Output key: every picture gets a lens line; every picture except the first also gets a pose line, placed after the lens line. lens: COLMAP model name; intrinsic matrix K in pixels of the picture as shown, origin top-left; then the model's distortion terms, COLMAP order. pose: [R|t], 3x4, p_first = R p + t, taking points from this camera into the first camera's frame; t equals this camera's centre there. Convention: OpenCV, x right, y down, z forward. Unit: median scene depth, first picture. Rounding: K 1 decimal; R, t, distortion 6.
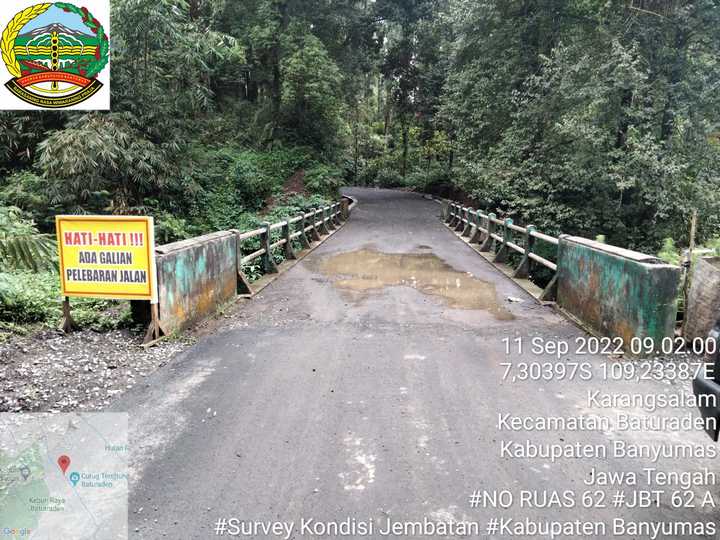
lens RADIAL K [[525.8, 0, 359.6], [0, 525.8, 278.6], [0, 0, 1]] dist [0.005252, -0.001092]
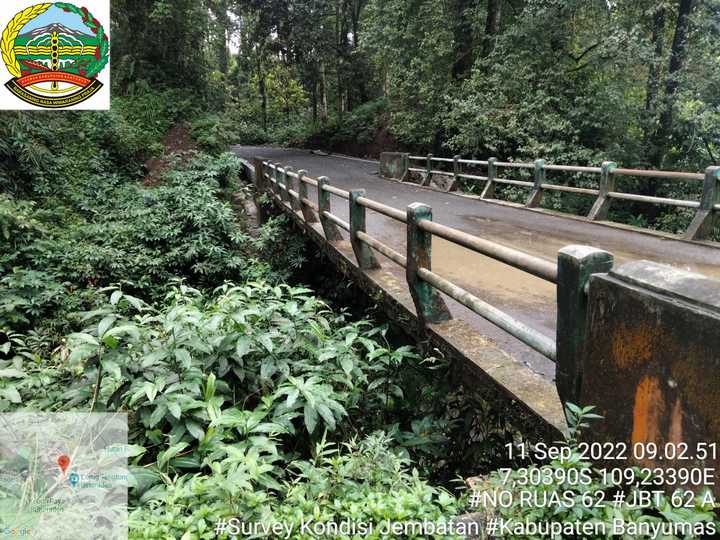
lens RADIAL K [[525.8, 0, 359.6], [0, 525.8, 278.6], [0, 0, 1]] dist [0.005252, -0.001092]
pose [[0.947326, -0.115622, 0.298672, -0.150507], [0.092561, 0.991605, 0.090287, -0.038525], [-0.306604, -0.057885, 0.950075, 0.261004]]
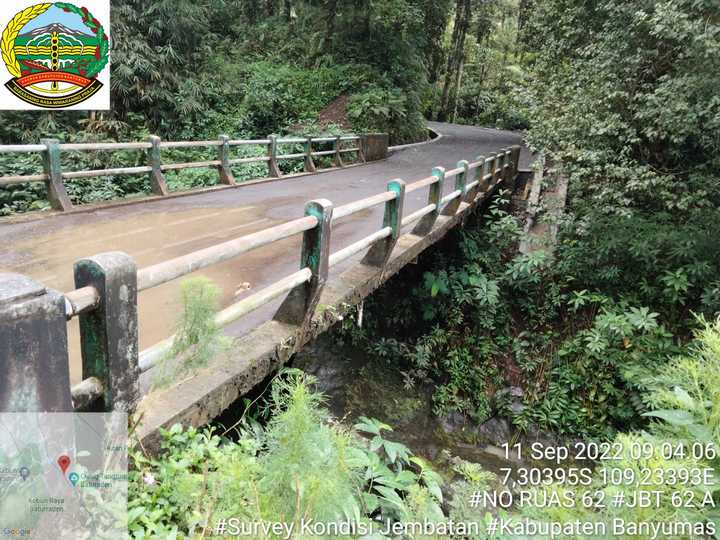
lens RADIAL K [[529.4, 0, 360.0], [0, 529.4, 270.0], [0, 0, 1]] dist [0.035001, -0.002993]
pose [[0.954604, 0.143263, -0.261163, 0.191654], [-0.117929, 0.986877, 0.110303, -0.040195], [0.273538, -0.074497, 0.958972, 0.253045]]
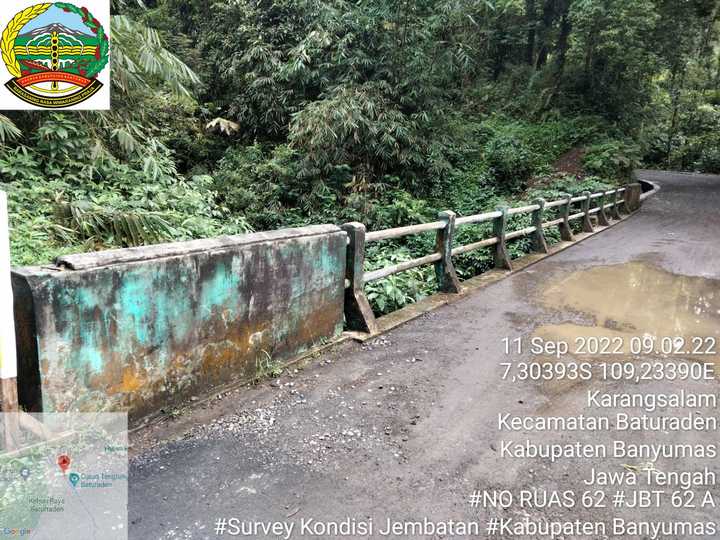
lens RADIAL K [[529.4, 0, 360.0], [0, 529.4, 270.0], [0, 0, 1]] dist [0.035001, -0.002993]
pose [[0.863217, 0.120415, -0.490262, 0.022686], [-0.112676, 0.992594, 0.045403, -0.023846], [0.492098, 0.016048, 0.870392, 0.170258]]
